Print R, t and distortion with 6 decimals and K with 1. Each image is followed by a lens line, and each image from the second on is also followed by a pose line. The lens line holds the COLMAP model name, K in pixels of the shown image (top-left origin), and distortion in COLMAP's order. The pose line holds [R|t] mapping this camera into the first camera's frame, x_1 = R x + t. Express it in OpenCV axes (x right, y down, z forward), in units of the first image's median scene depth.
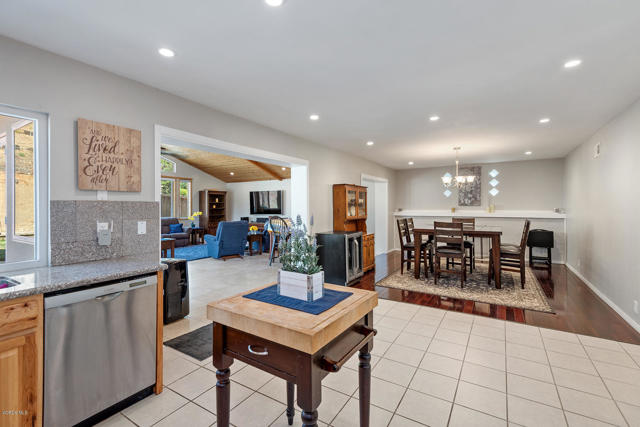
lens RADIAL K [[288.9, 0, 320.1], [0, 288.9, 207.0], [0, 0, 1]] dist [0.022059, -0.012048]
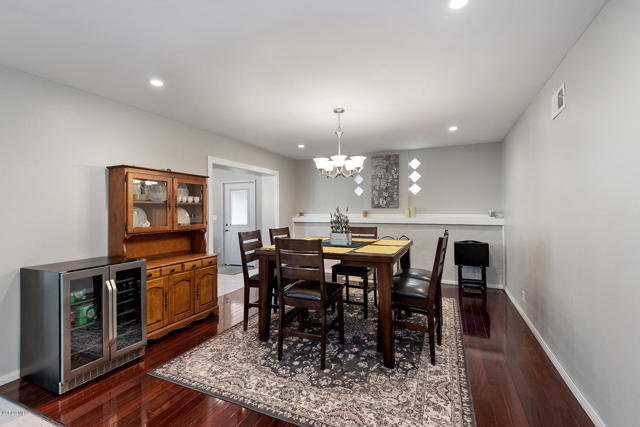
lens RADIAL K [[288.9, 0, 320.1], [0, 288.9, 207.0], [0, 0, 1]] dist [0.022059, -0.012048]
pose [[0.990403, -0.000860, 0.138208, 0.288212], [0.002513, 0.999927, -0.011790, 0.001355], [-0.138187, 0.012024, 0.990333, 0.344887]]
